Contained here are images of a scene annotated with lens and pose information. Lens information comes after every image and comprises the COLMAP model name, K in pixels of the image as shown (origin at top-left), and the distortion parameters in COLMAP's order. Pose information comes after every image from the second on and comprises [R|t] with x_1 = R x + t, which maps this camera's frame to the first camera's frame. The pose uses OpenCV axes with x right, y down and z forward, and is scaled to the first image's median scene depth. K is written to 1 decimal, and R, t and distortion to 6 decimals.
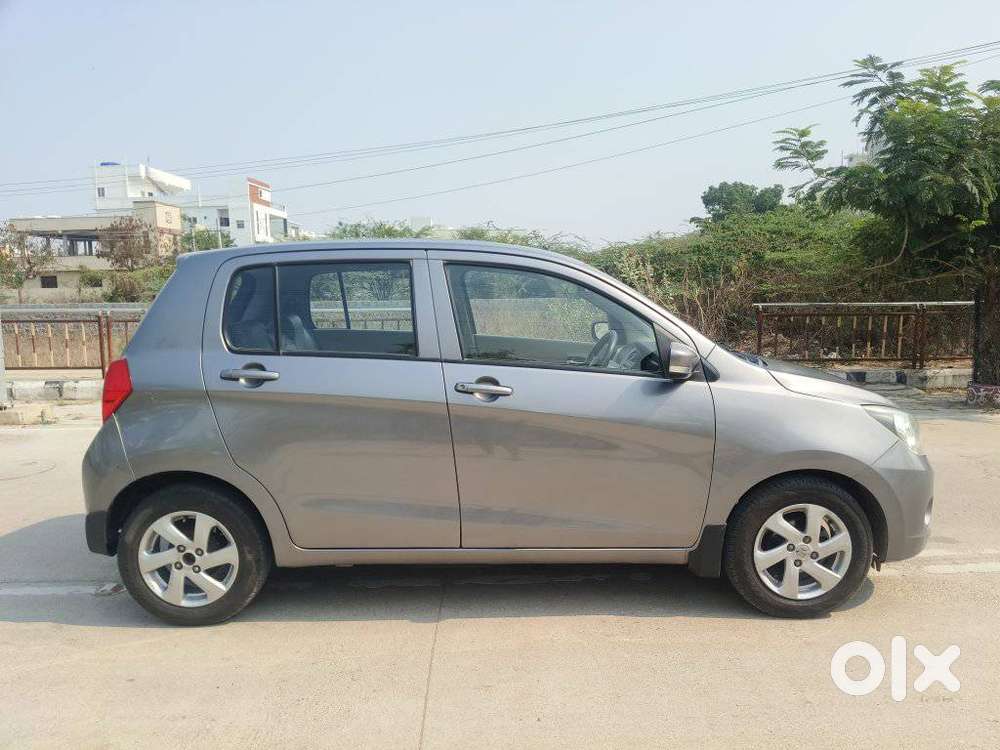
lens RADIAL K [[748.3, 0, 500.0], [0, 748.3, 375.0], [0, 0, 1]] dist [0.050444, -0.097807]
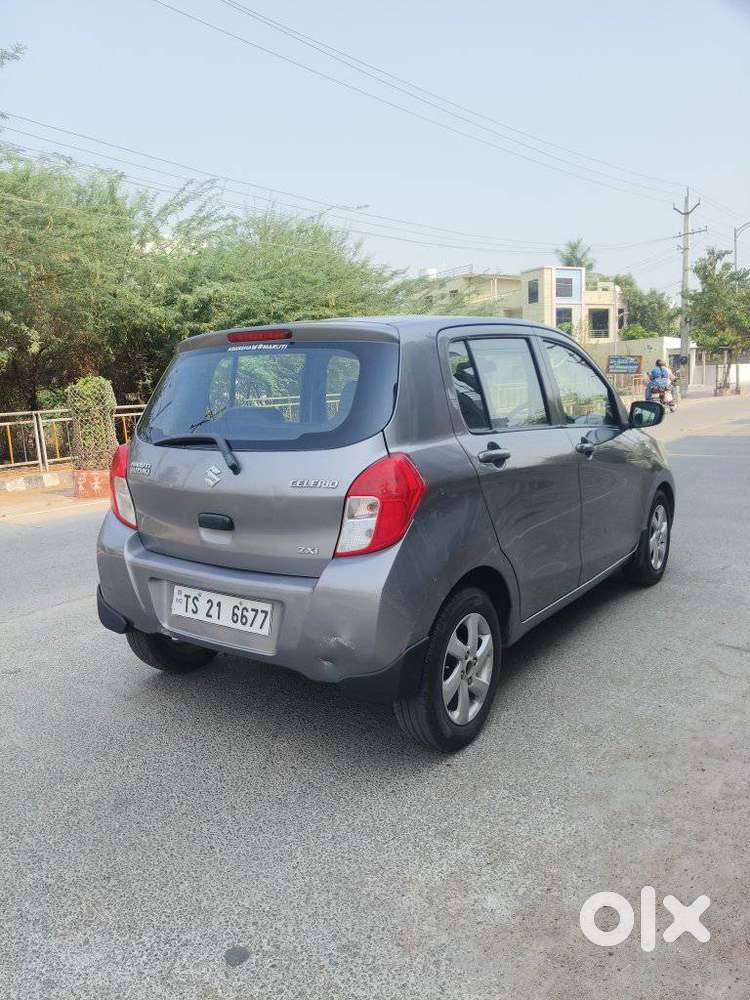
lens RADIAL K [[748.3, 0, 381.1], [0, 748.3, 502.5], [0, 0, 1]] dist [0.050444, -0.097807]
pose [[0.576407, -0.140403, 0.805011, -1.039175], [0.120046, 0.988990, 0.086535, -0.032027], [-0.808297, 0.046759, 0.586915, 0.495582]]
